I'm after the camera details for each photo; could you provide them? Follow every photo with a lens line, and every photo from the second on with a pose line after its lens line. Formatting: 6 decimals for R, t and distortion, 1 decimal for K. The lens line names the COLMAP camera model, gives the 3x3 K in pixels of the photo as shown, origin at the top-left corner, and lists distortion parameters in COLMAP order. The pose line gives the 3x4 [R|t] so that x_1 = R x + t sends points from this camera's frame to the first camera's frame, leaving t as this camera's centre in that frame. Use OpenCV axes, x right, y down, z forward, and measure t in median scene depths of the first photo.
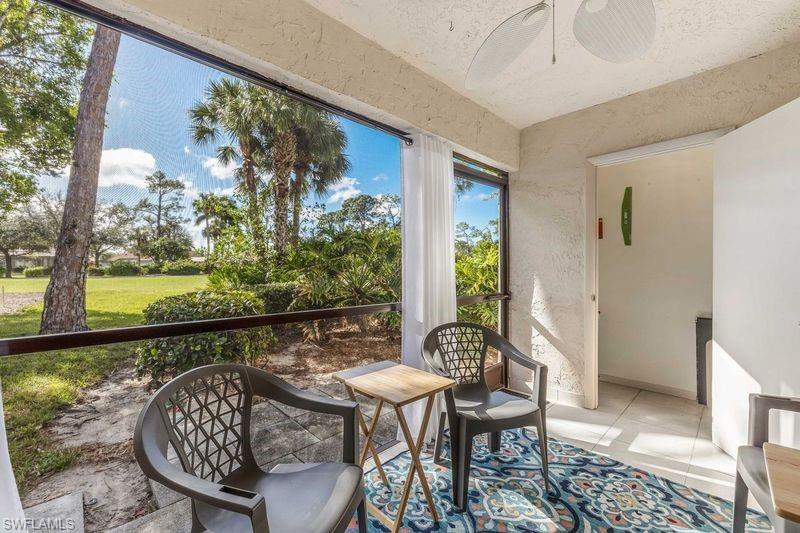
lens RADIAL K [[334.9, 0, 400.2], [0, 334.9, 266.8], [0, 0, 1]] dist [-0.002567, -0.000177]
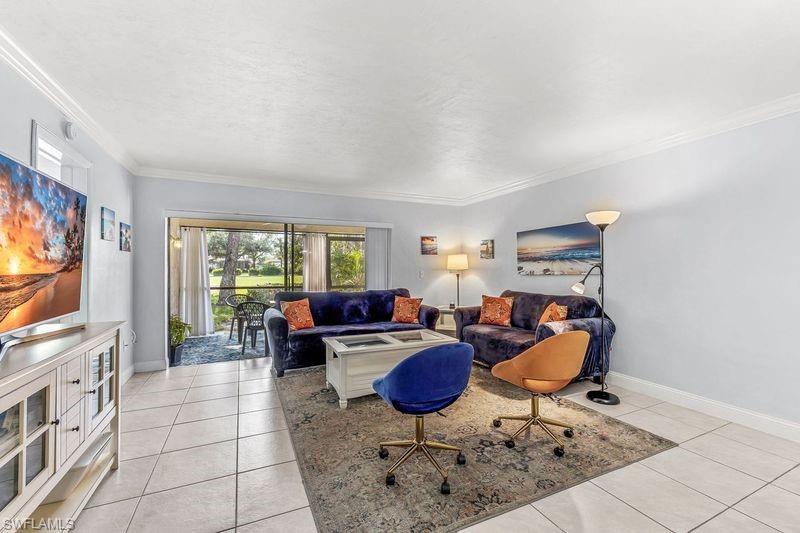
lens RADIAL K [[334.9, 0, 400.3], [0, 334.9, 268.1], [0, 0, 1]] dist [-0.002567, -0.000177]
pose [[0.944628, 0.000620, -0.328143, 0.682203], [0.000230, 0.999997, 0.002550, -0.035083], [0.328144, -0.002485, 0.944625, -0.597032]]
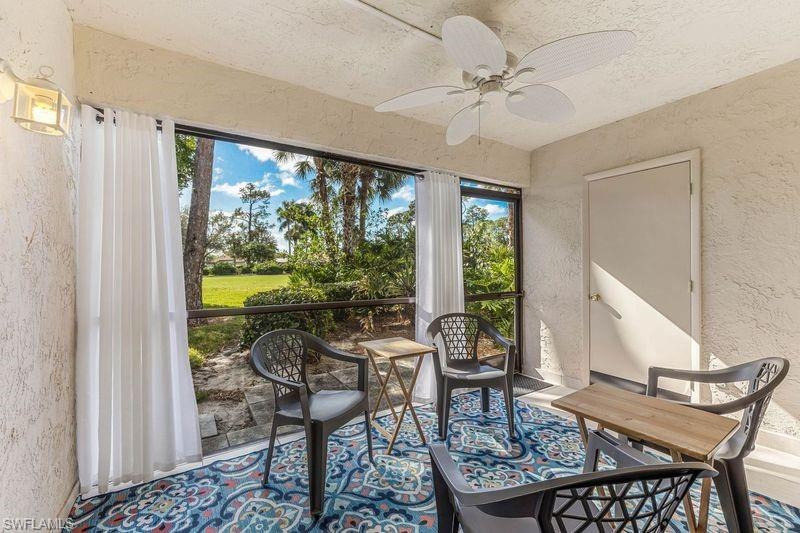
lens RADIAL K [[334.9, 0, 400.2], [0, 334.9, 266.3], [0, 0, 1]] dist [-0.002567, -0.000177]
pose [[0.979436, -0.006161, -0.201659, 0.056048], [0.006409, 0.999979, 0.000579, -0.005230], [0.201651, -0.001860, 0.979456, -0.087294]]
